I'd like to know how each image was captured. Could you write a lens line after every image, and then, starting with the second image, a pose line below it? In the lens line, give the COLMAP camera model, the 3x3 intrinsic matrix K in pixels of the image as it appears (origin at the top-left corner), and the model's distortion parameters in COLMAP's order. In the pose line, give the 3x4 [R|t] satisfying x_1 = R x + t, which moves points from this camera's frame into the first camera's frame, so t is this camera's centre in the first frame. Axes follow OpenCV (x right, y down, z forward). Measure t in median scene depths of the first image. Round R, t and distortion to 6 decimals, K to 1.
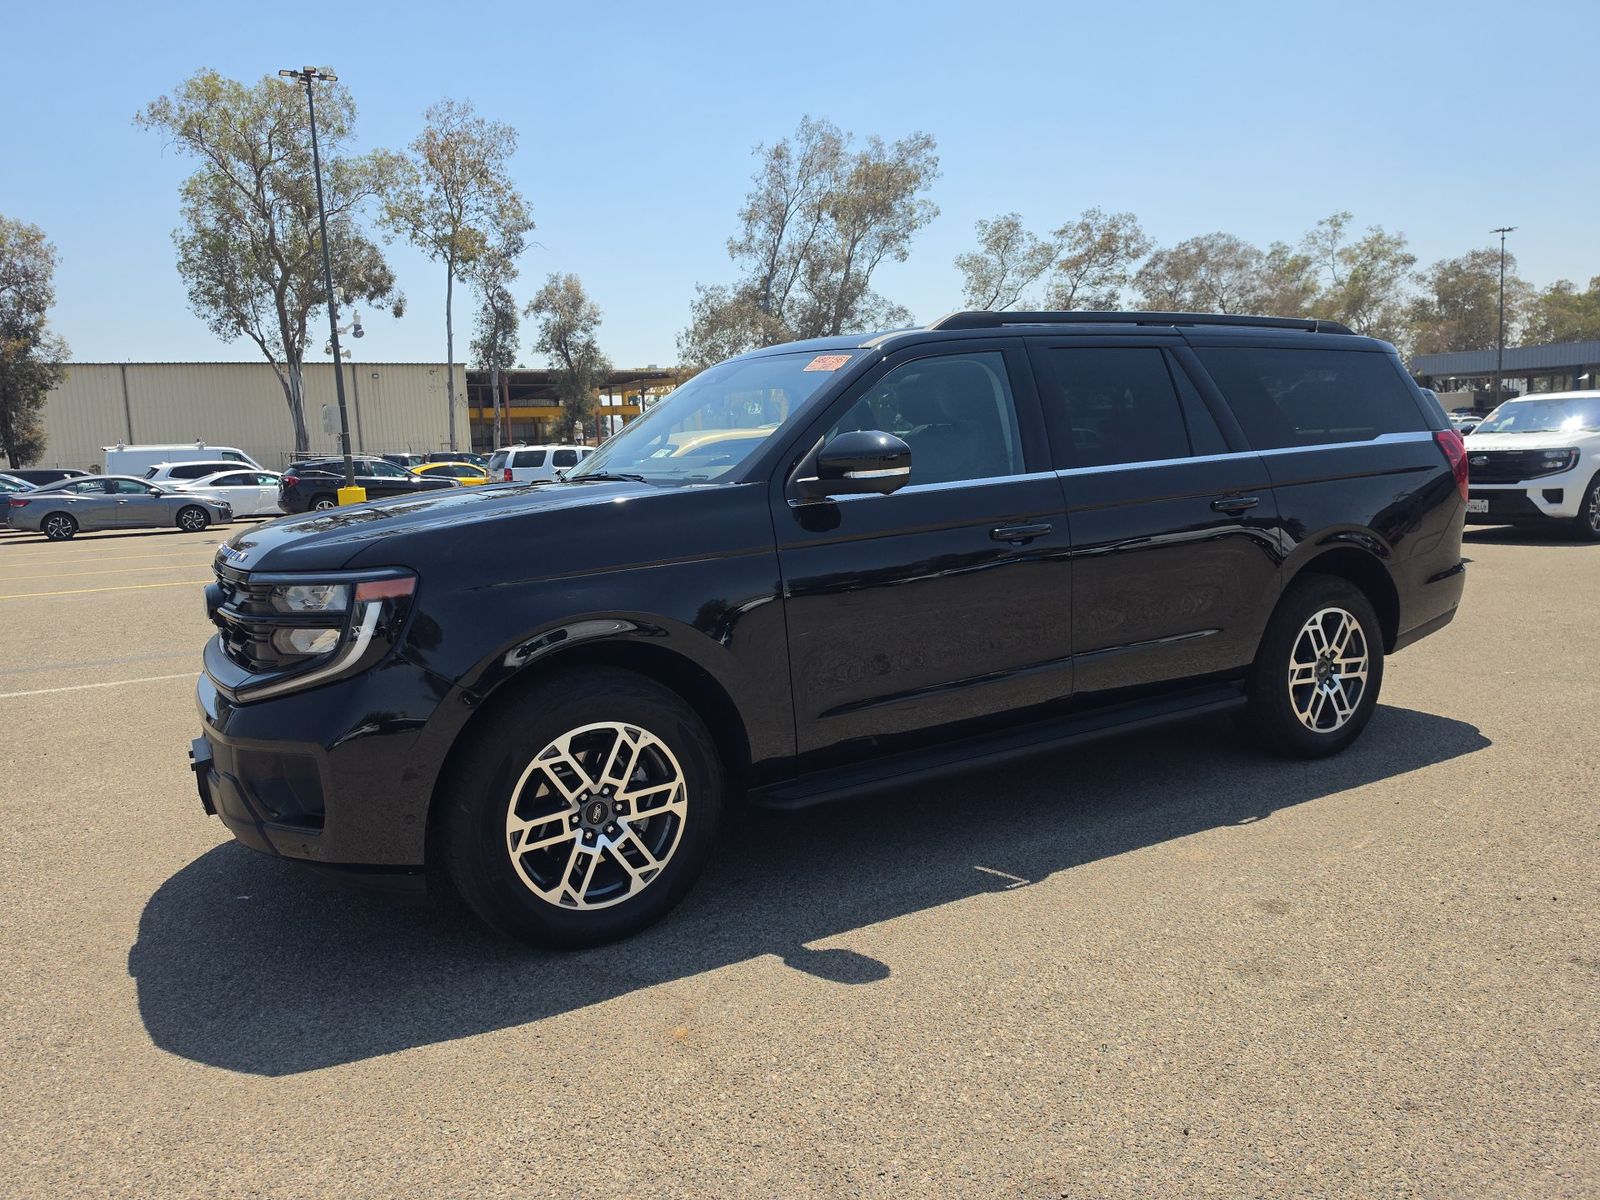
lens RADIAL K [[1101.6, 0, 811.0], [0, 1101.6, 601.8], [0, 0, 1]] dist [0.011375, -0.000451]
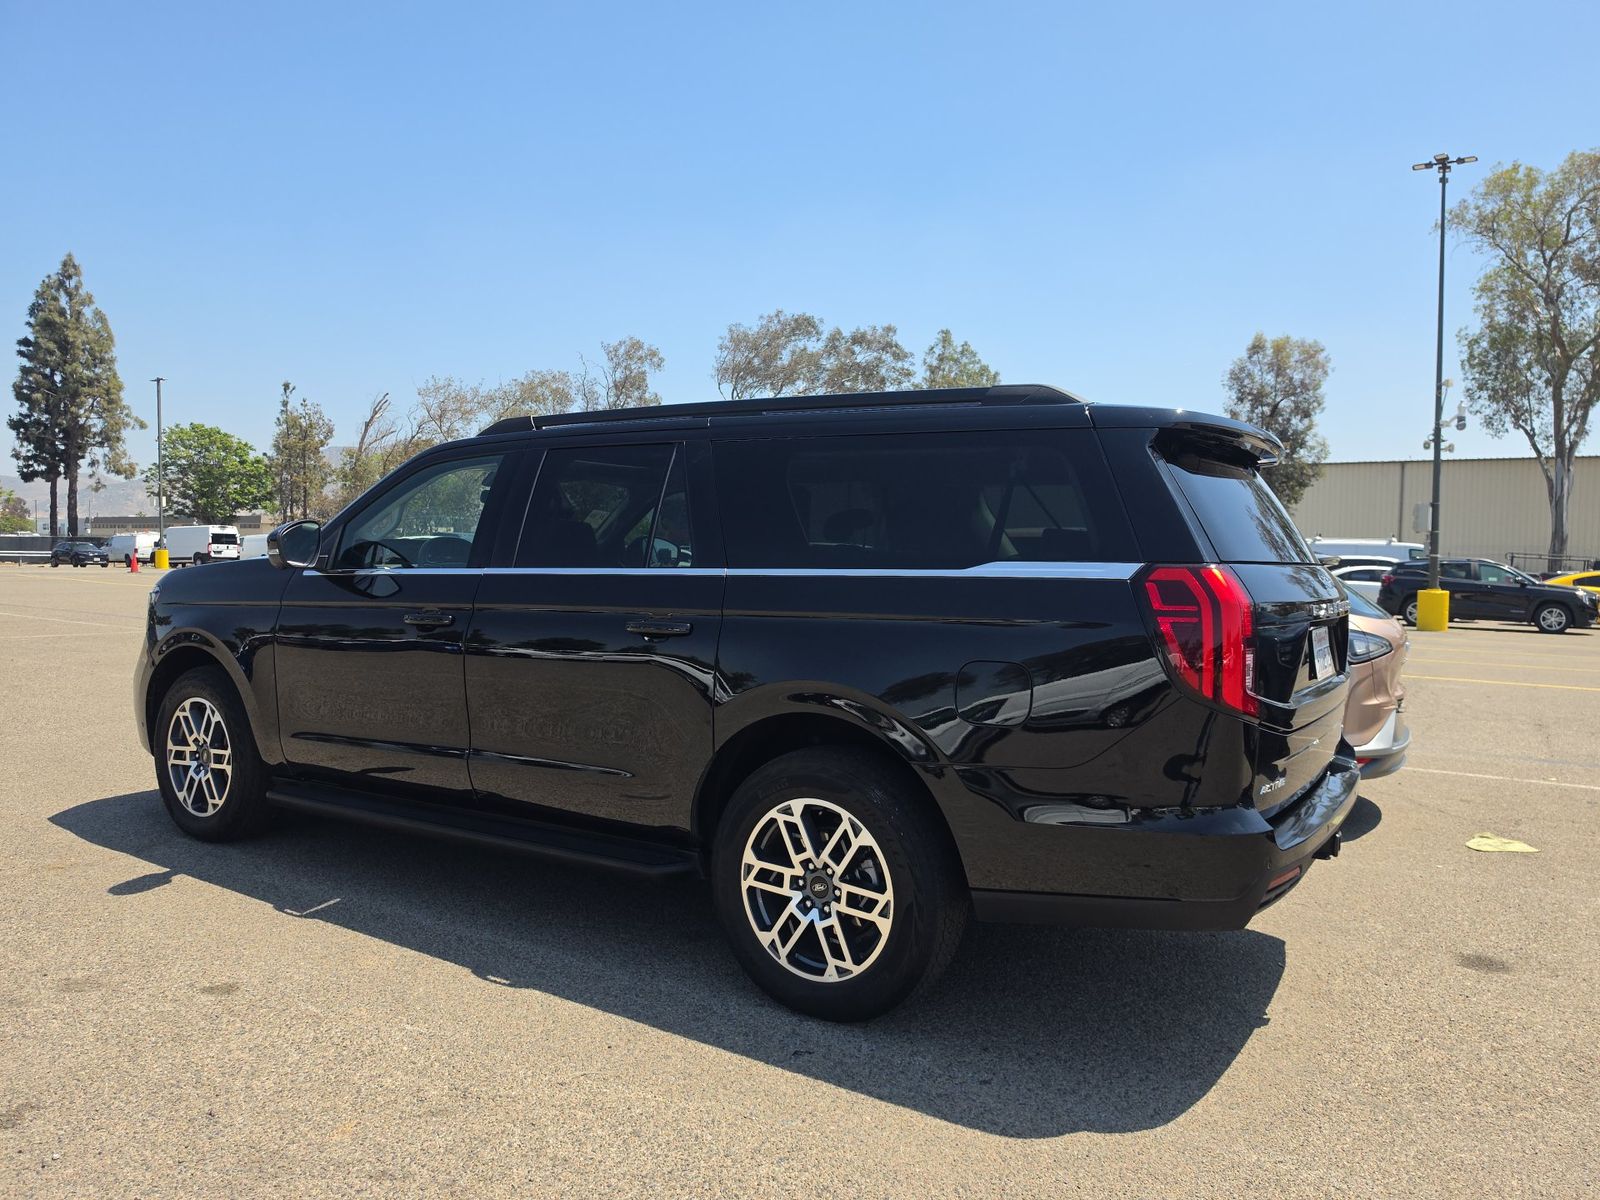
lens RADIAL K [[1129.5, 0, 800.0], [0, 1129.5, 600.0], [0, 0, 1]] dist [-0.003814, -0.002289]
pose [[0.471956, 0.088159, -0.877204, 0.164132], [-0.165652, 0.986134, 0.009981, -0.018829], [0.865920, 0.140600, 0.480015, 0.096161]]
